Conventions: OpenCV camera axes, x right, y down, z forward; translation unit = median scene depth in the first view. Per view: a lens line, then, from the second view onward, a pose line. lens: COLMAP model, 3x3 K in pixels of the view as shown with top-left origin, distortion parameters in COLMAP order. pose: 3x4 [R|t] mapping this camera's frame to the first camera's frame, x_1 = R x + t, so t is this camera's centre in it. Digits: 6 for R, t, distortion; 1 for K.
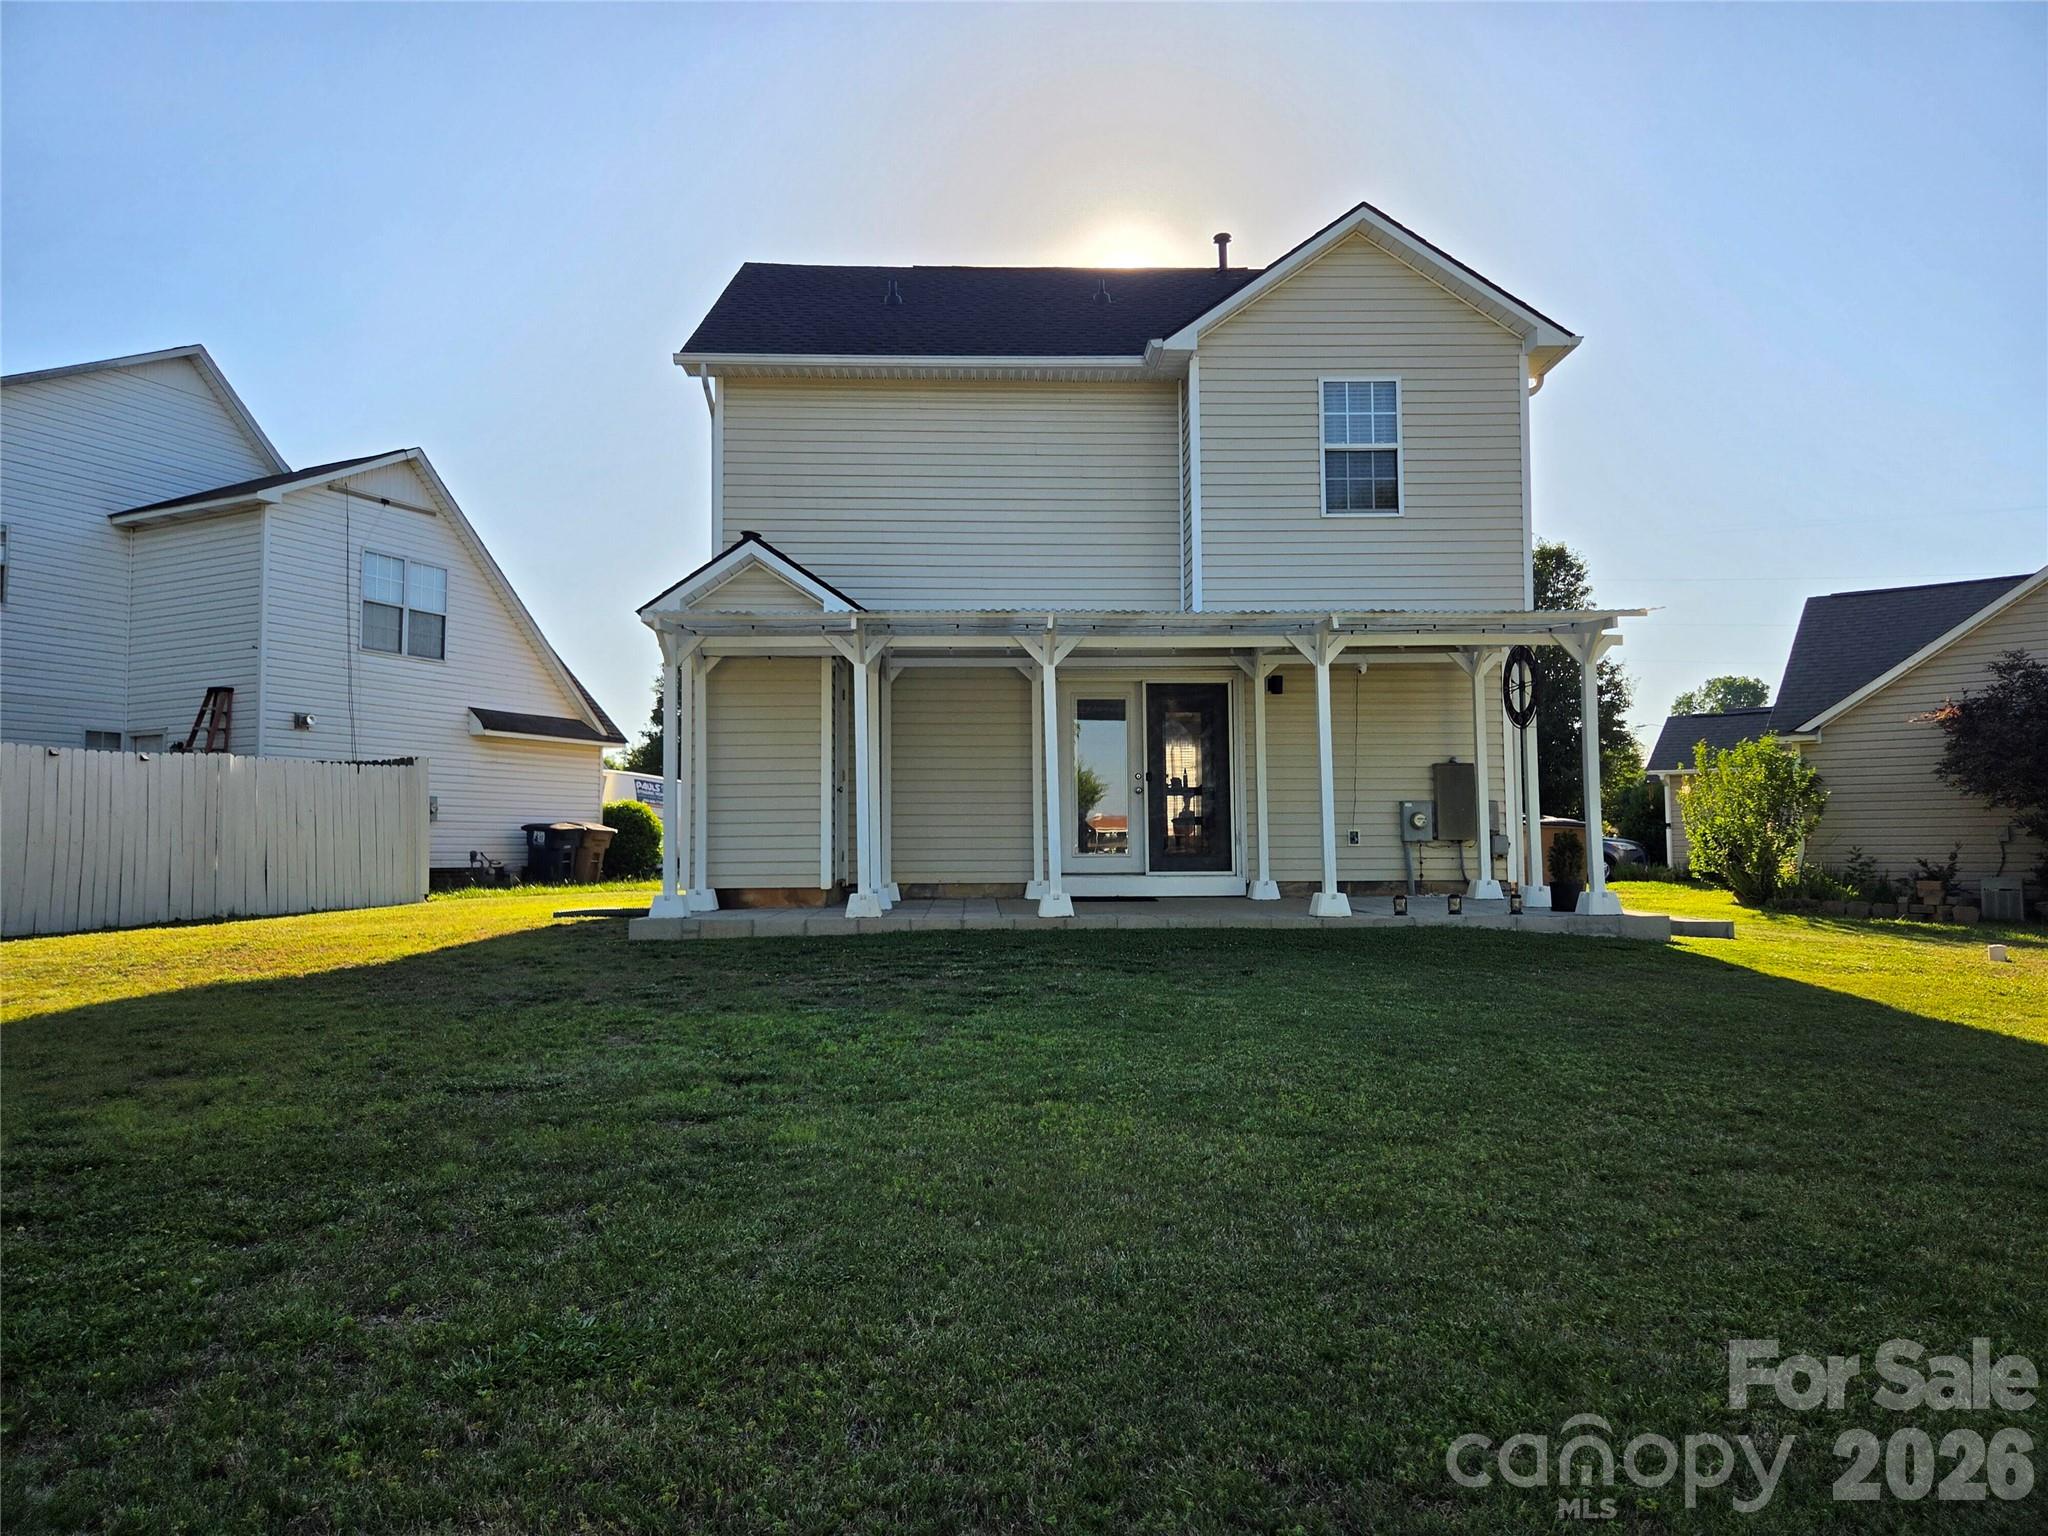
lens RADIAL K [[1360.1, 0, 1020.1], [0, 1360.1, 751.2], [0, 0, 1]] dist [0.076021, -0.070384]
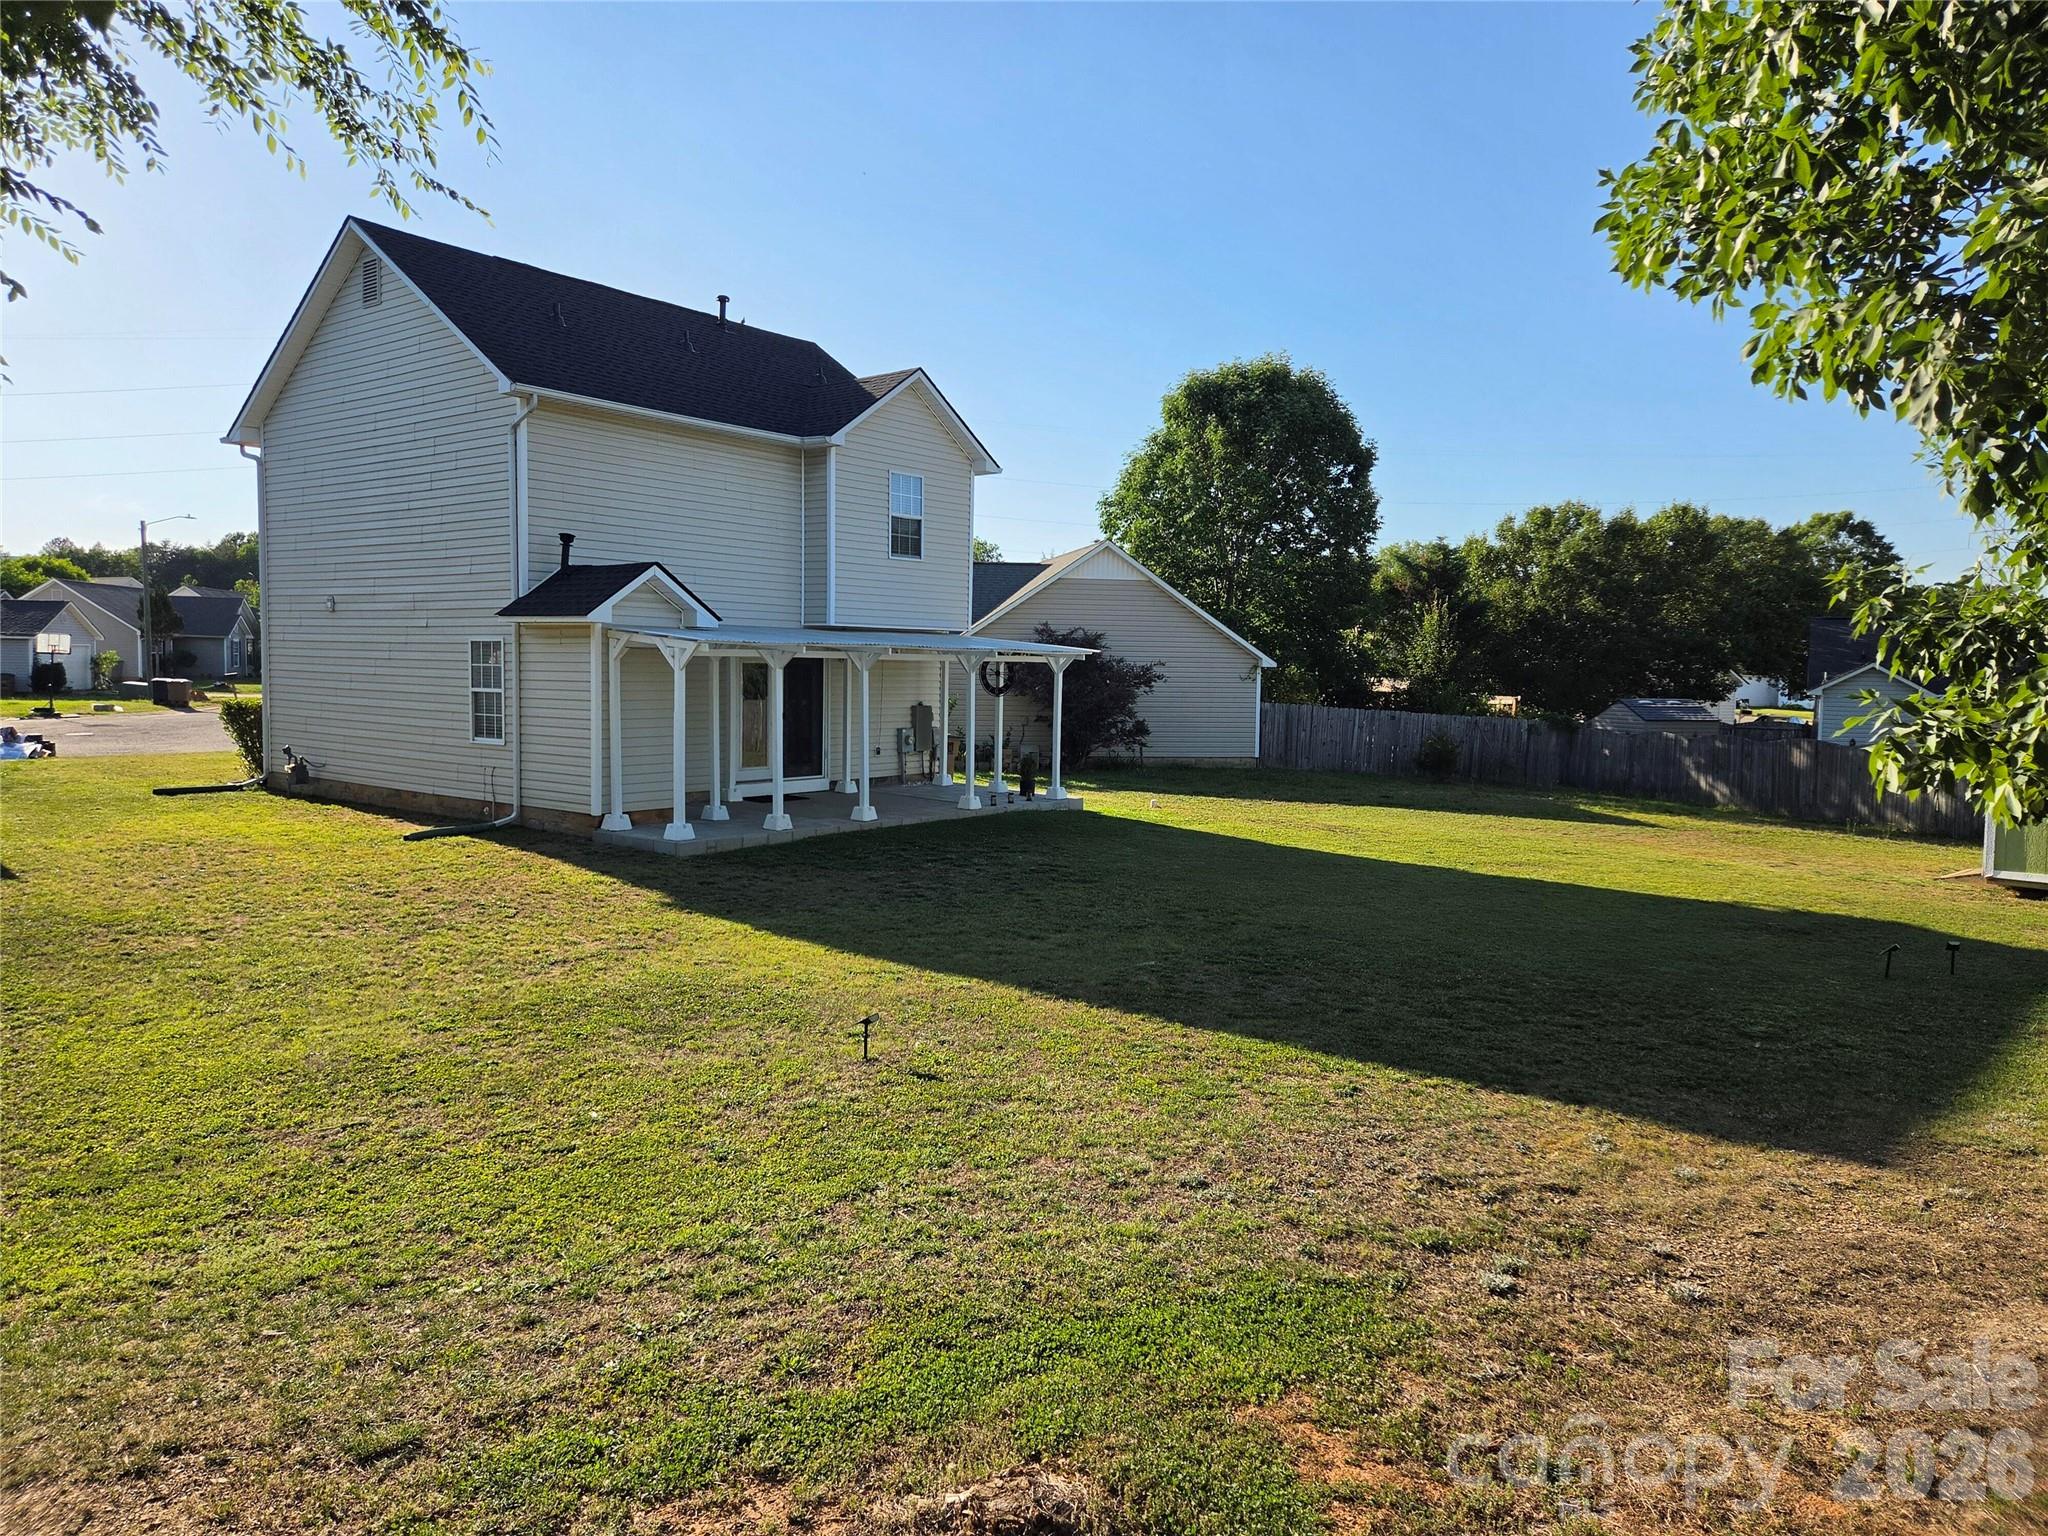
lens RADIAL K [[1360.1, 0, 1020.1], [0, 1360.1, 751.2], [0, 0, 1]] dist [0.076021, -0.070384]
pose [[0.644276, -0.032104, 0.764119, -0.916914], [-0.080735, 0.990681, 0.109695, -0.133145], [-0.760520, -0.132365, 0.635680, -0.176938]]
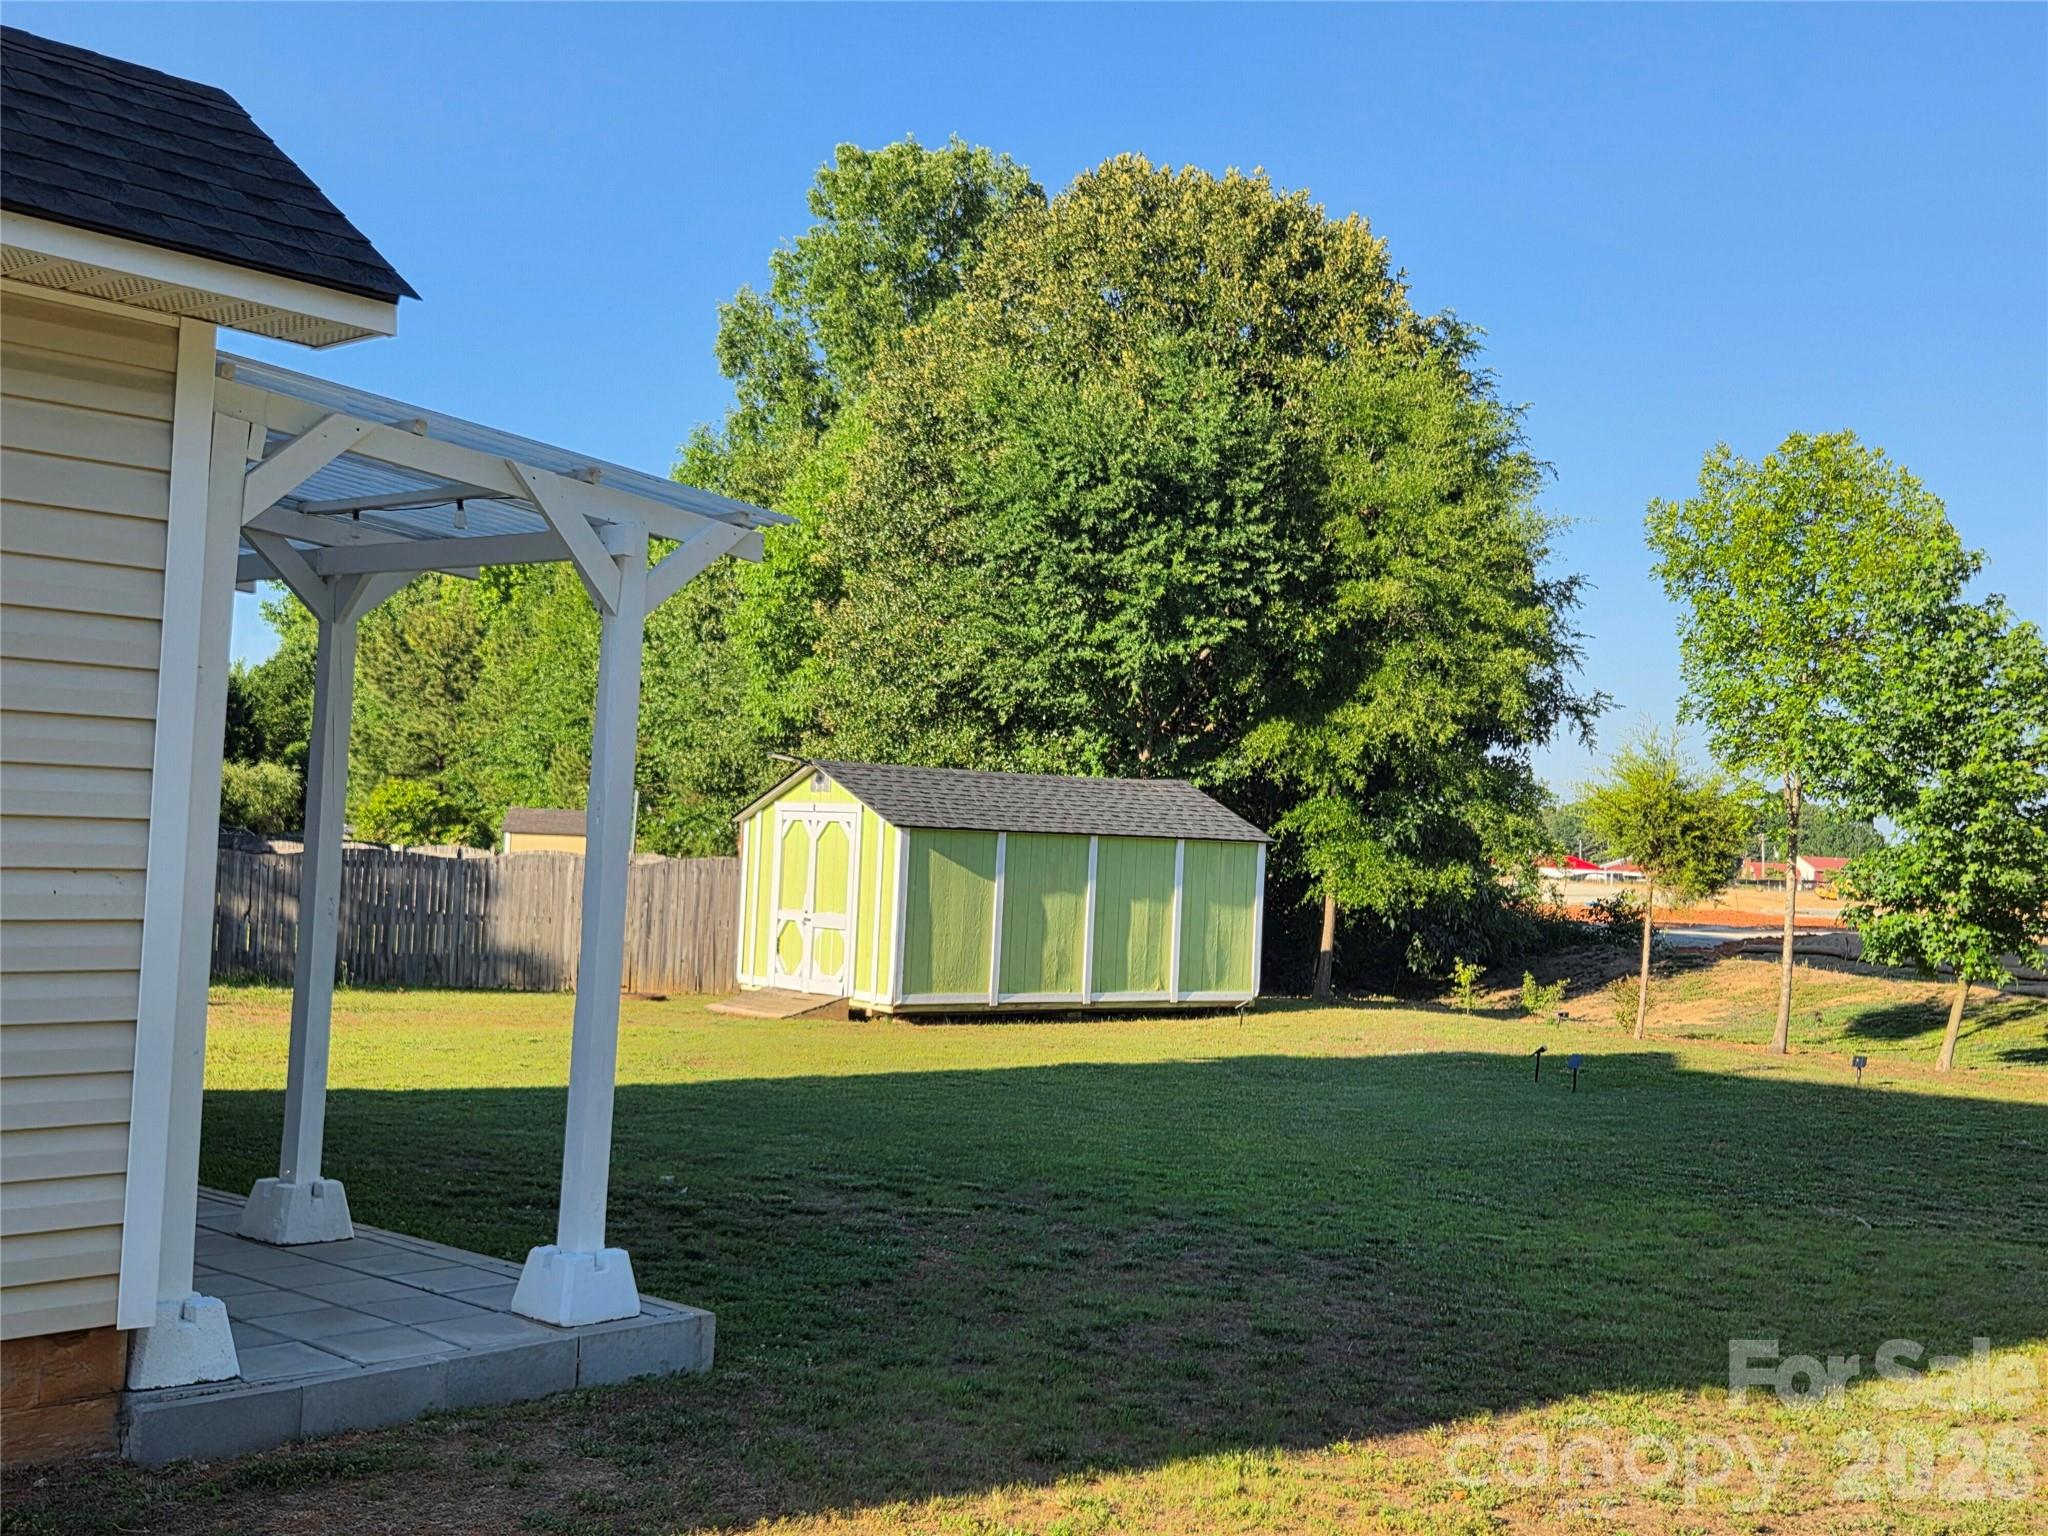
lens RADIAL K [[2190.2, 0, 1024.0], [0, 2190.2, 768.0], [0, 0, 1]] dist [0.001053, 0.000168]
pose [[-0.723559, 0.001197, 0.690261, -0.564814], [-0.091622, 0.990984, -0.097760, 0.022861], [-0.684154, -0.133979, -0.716926, 1.029617]]
